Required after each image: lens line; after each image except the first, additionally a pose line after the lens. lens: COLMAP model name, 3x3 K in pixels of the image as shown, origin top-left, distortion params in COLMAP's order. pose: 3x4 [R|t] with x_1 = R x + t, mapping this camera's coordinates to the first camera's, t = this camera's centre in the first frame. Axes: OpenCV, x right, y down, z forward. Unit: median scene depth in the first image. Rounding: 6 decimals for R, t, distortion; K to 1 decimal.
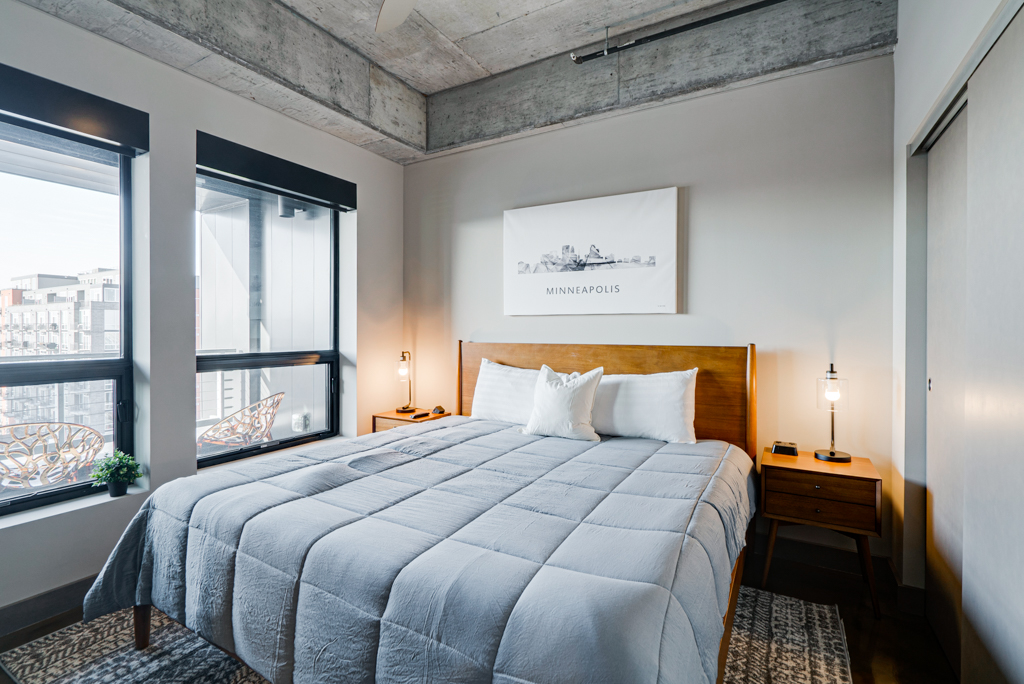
lens RADIAL K [[477.8, 0, 495.4], [0, 477.8, 330.1], [0, 0, 1]] dist [-0.003961, 0.002608]
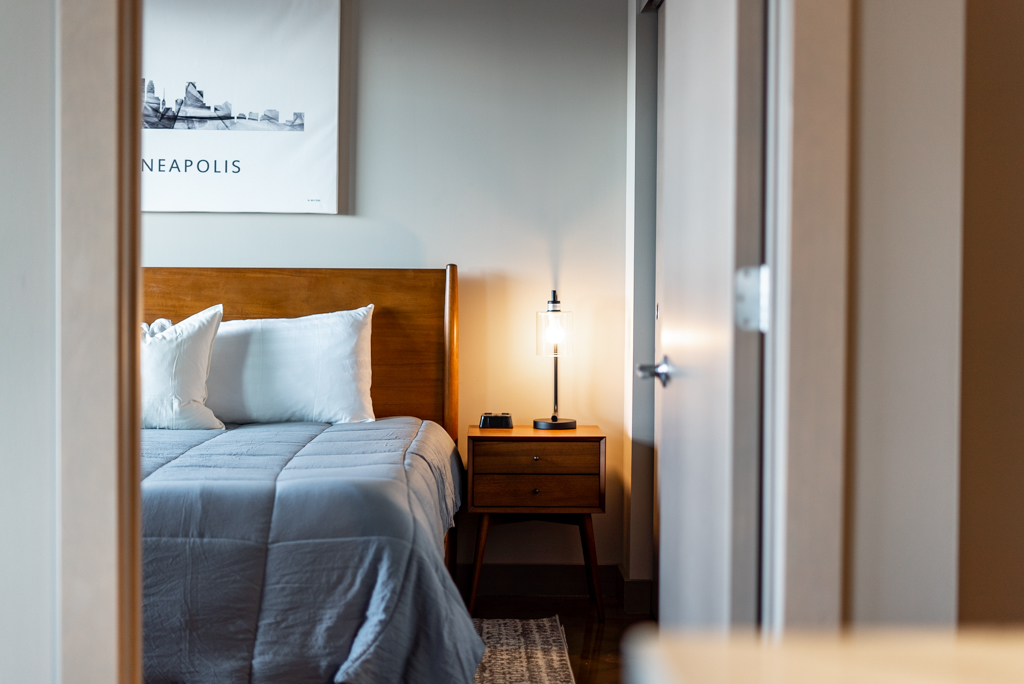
lens RADIAL K [[1562.9, 0, 512.3], [0, 1562.9, 341.5], [0, 0, 1]] dist [-0.028891, 0.000000]
pose [[0.841721, -0.014163, 0.539727, -0.523191], [-0.004472, 0.999439, 0.033201, 0.062328], [-0.539894, -0.030359, 0.841185, -0.801765]]
